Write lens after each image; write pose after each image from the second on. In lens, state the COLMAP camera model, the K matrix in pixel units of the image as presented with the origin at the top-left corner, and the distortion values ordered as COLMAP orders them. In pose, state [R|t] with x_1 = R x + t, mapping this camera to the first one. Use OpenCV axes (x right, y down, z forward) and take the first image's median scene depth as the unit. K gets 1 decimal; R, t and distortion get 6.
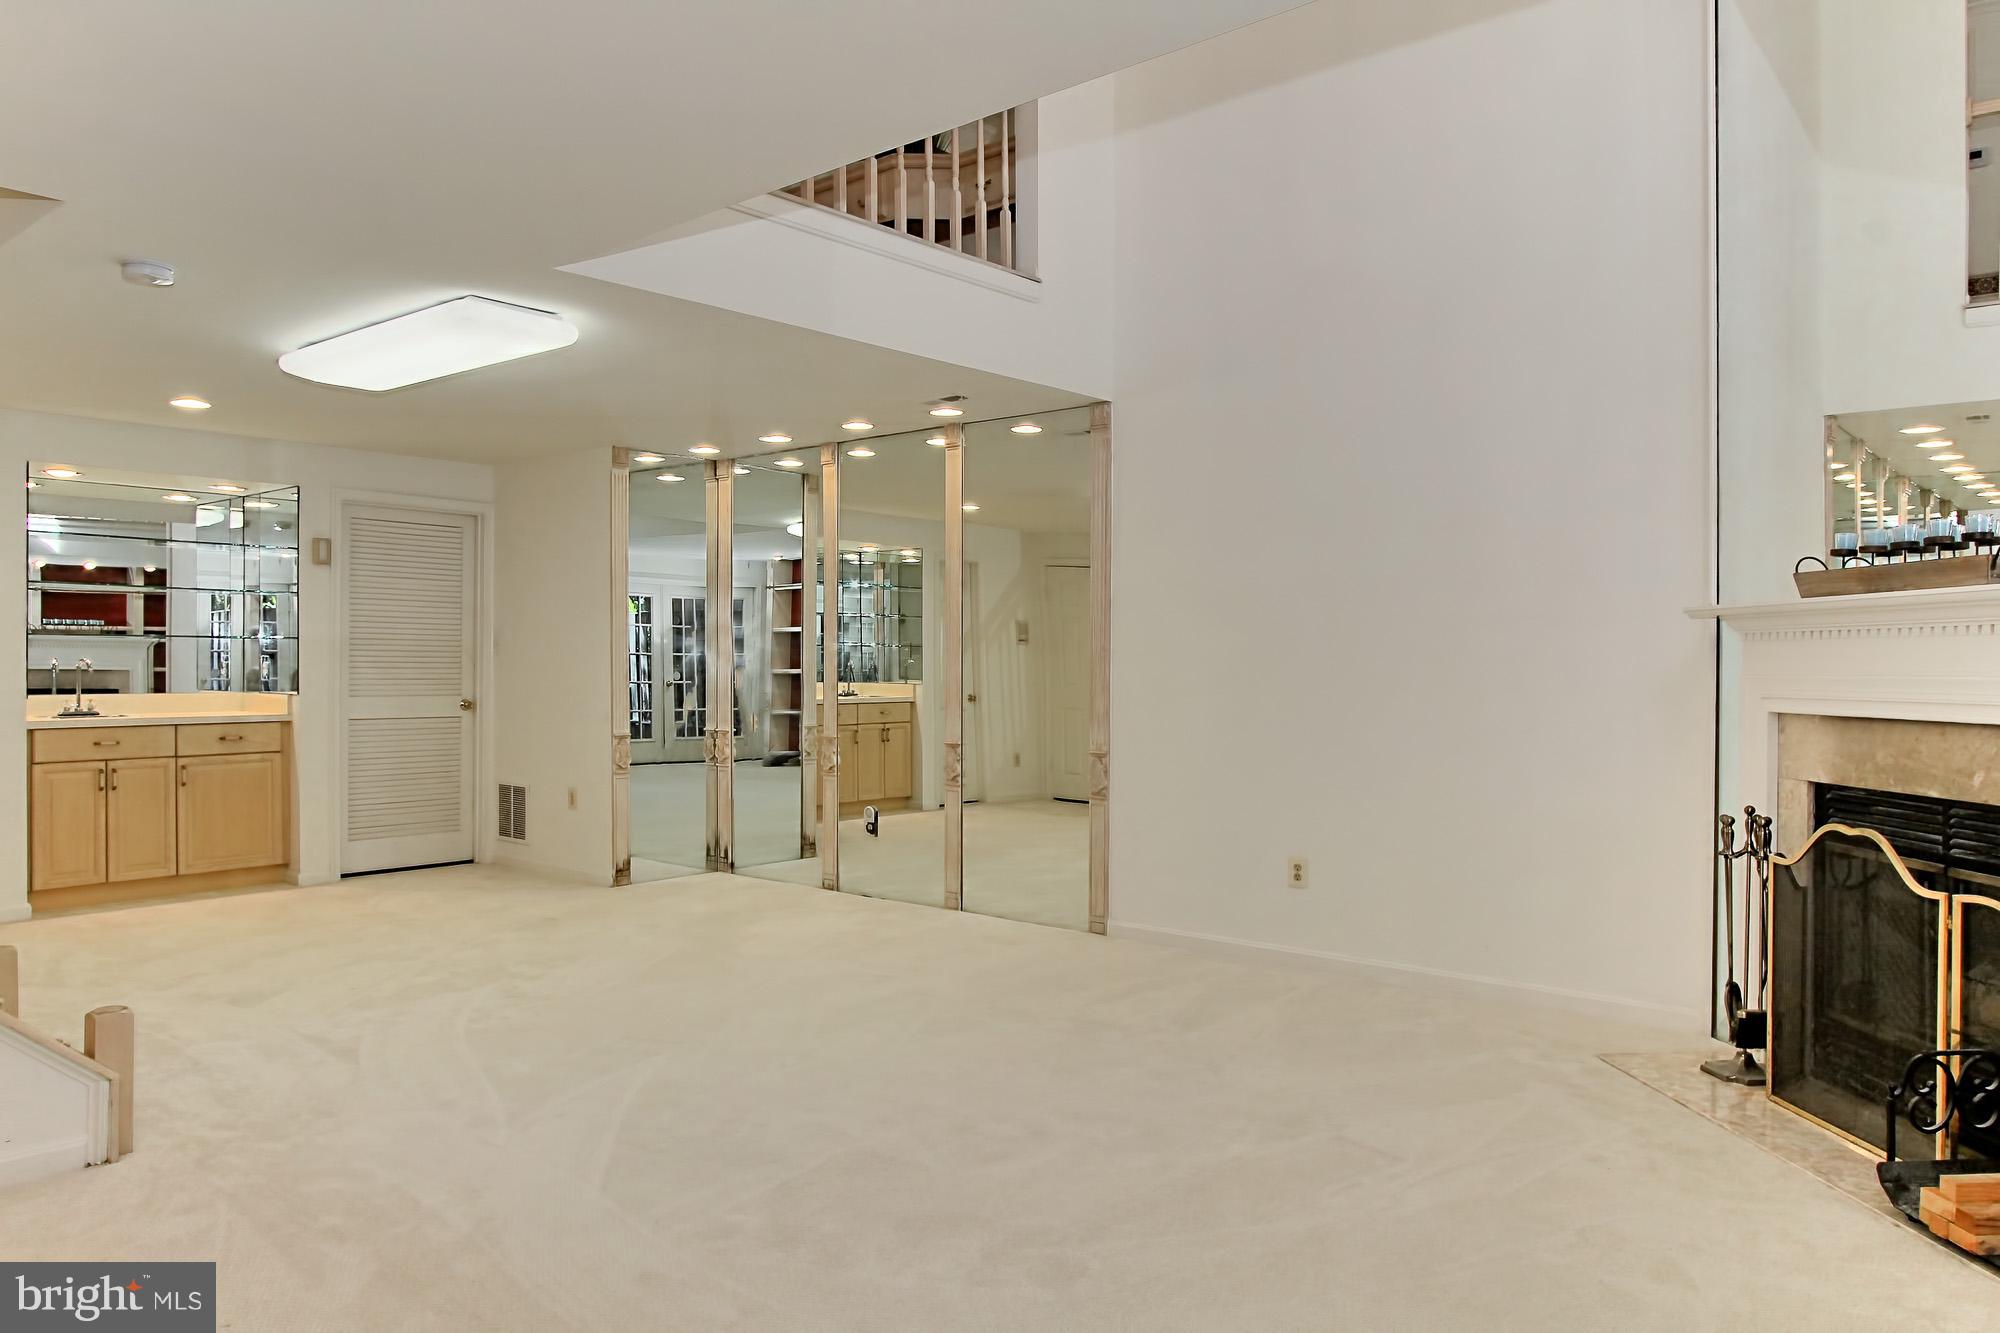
lens RADIAL K [[1364.4, 0, 1000.0], [0, 1364.4, 666.5], [0, 0, 1]] dist [0.002412, 0.003142]
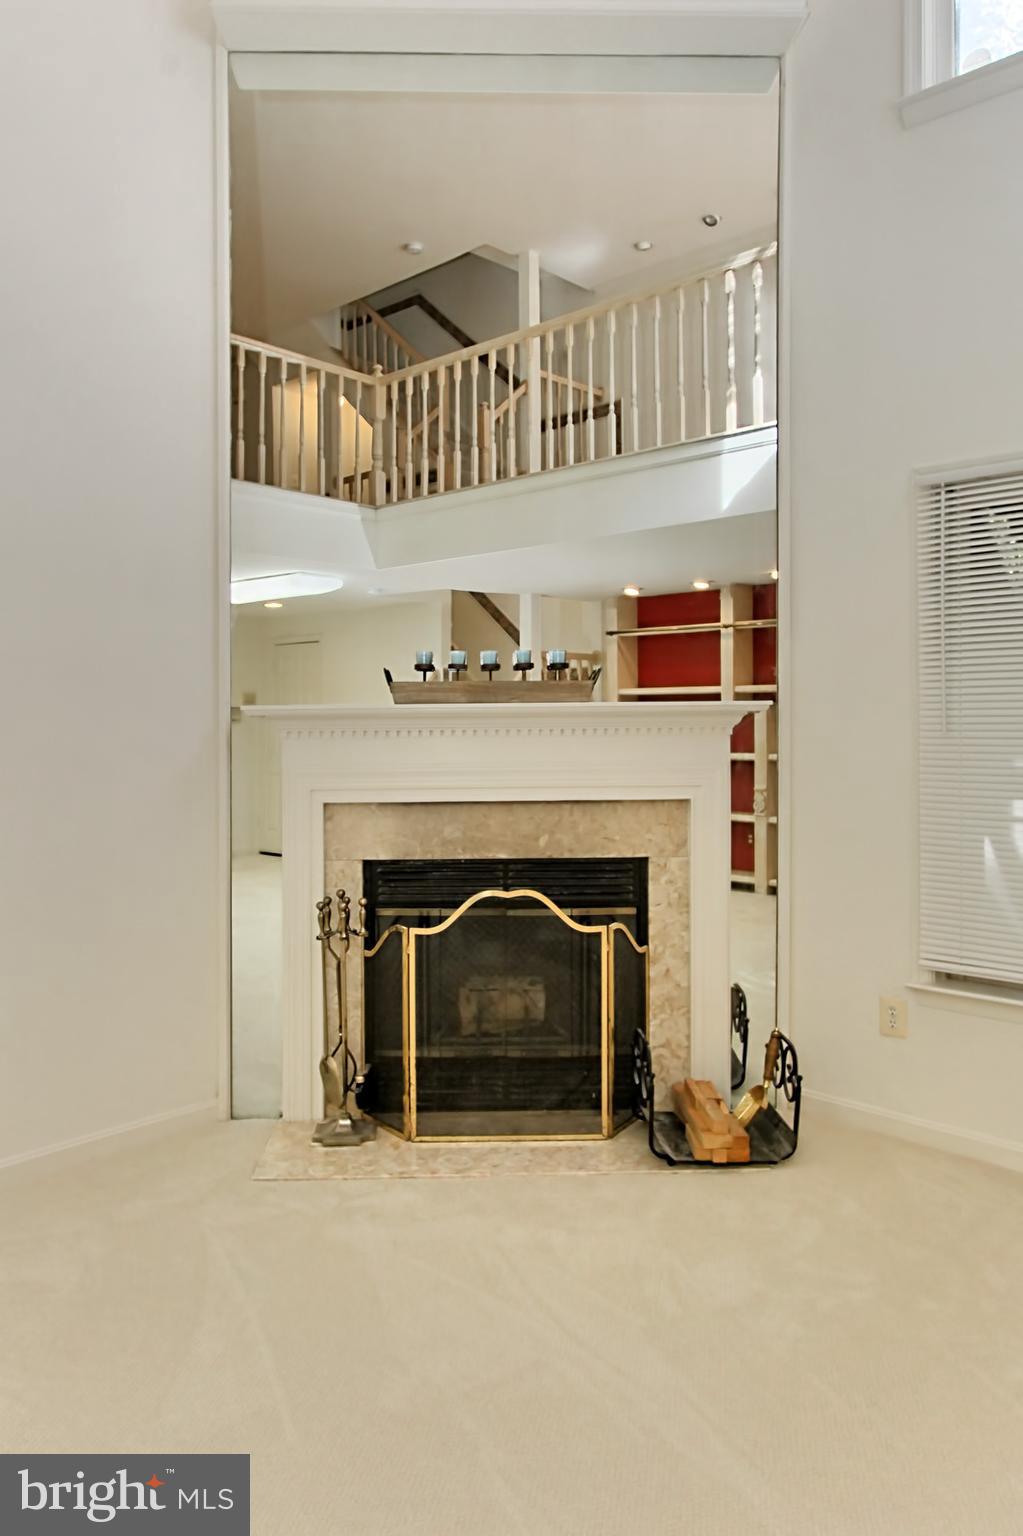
lens RADIAL K [[1047.9, 0, 512.9], [0, 1047.9, 733.8], [0, 0, 1]] dist [0.002412, 0.003142]
pose [[0.060317, -0.020906, 0.997960, -0.311948], [0.010867, 0.999735, 0.020286, -0.043206], [-0.998120, 0.009622, 0.060528, 0.879194]]
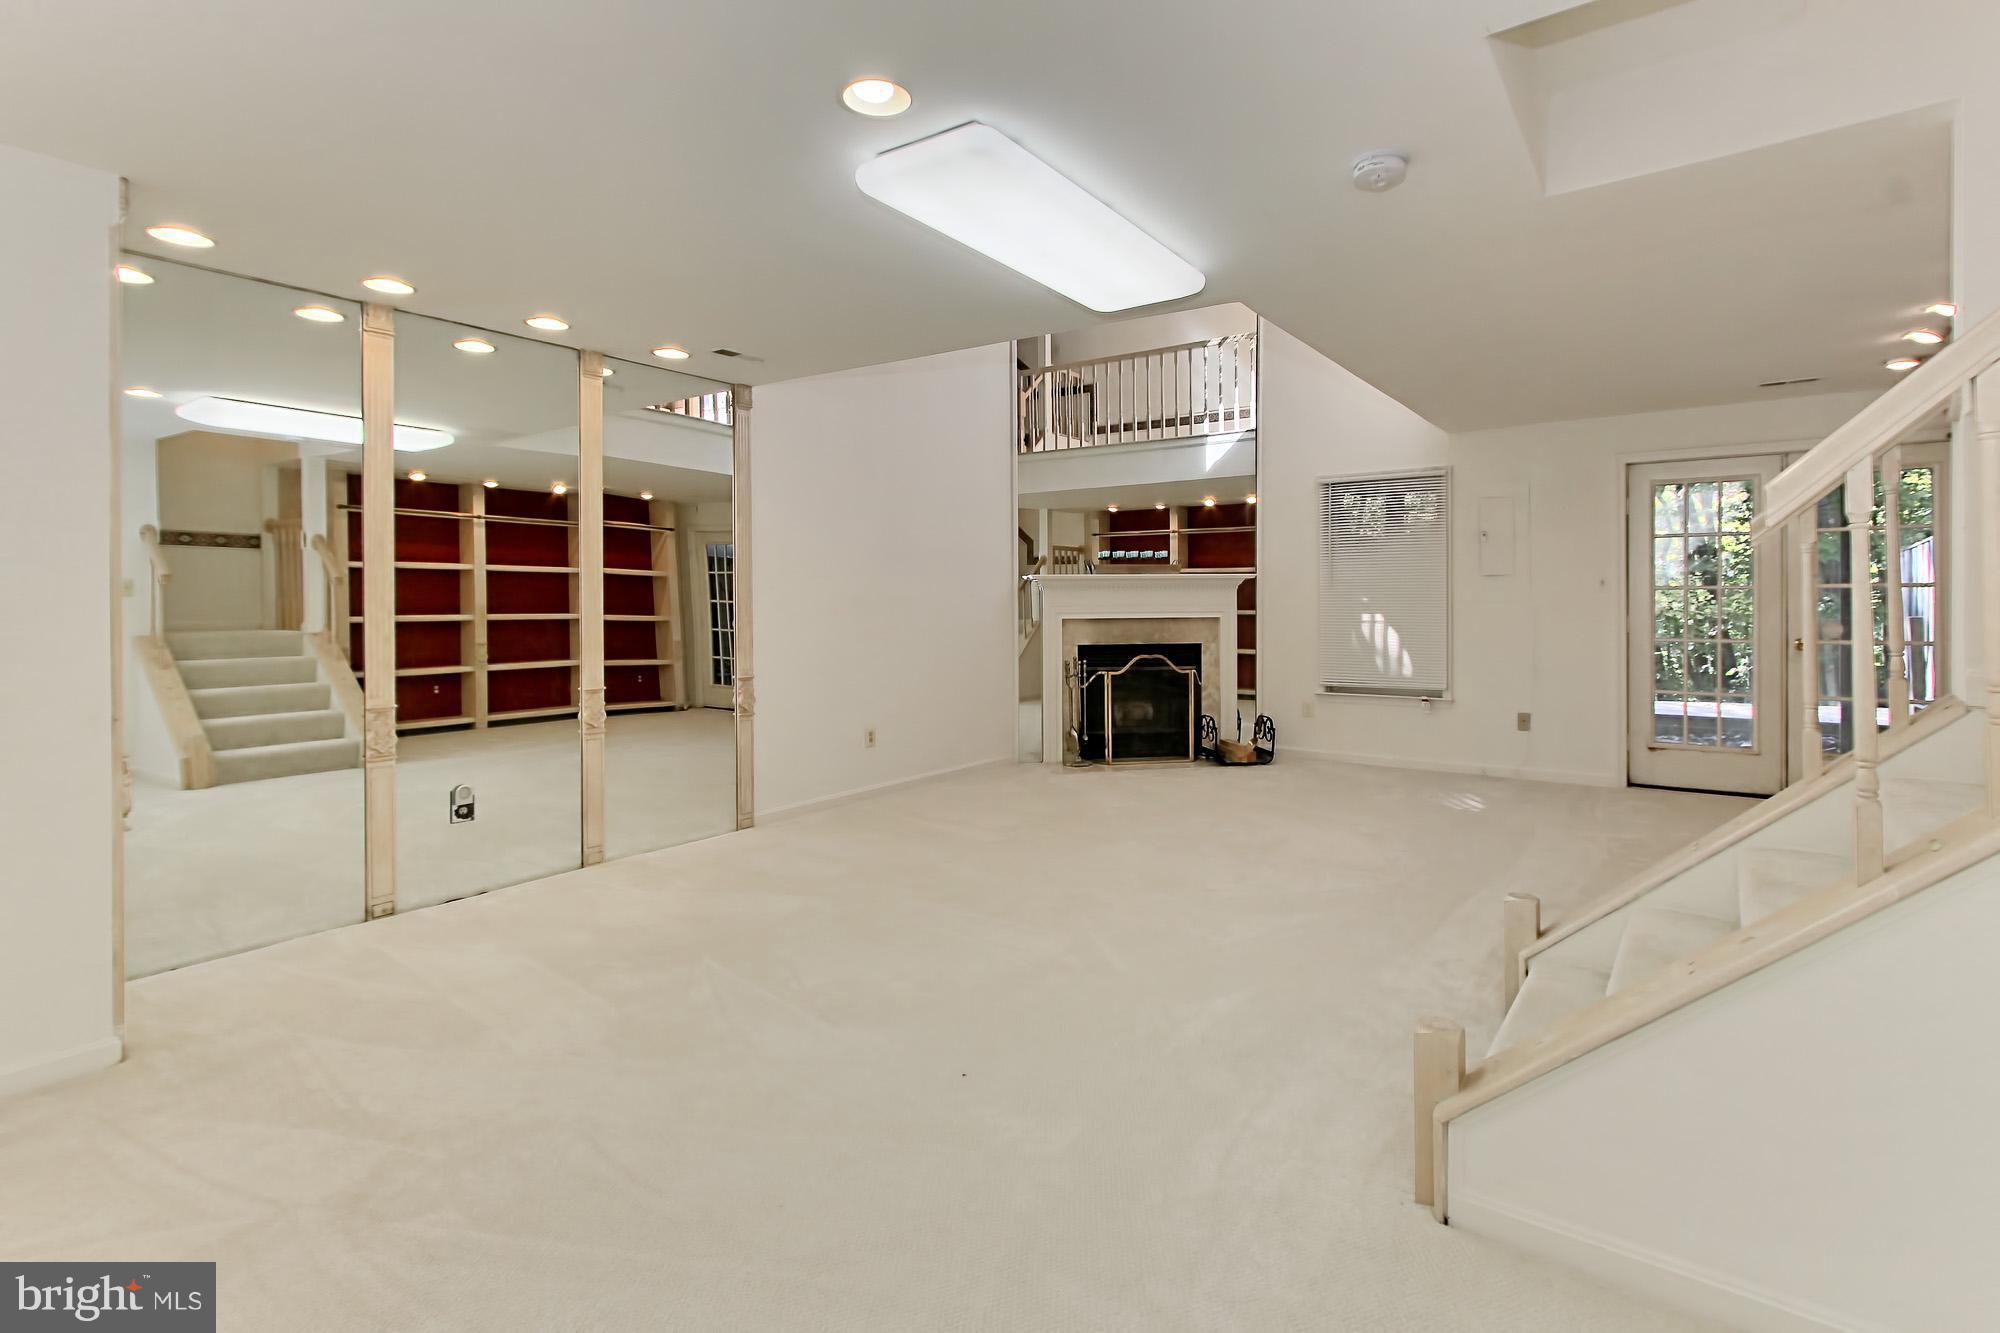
lens RADIAL K [[971.4, 0, 998.8], [0, 971.4, 597.9], [0, 0, 1]] dist [0.001021, 0.000170]
pose [[-0.068019, -0.004256, 0.997675, -1.325835], [0.011108, 0.999926, 0.005023, -0.017328], [-0.997622, 0.011423, -0.067967, 1.370655]]
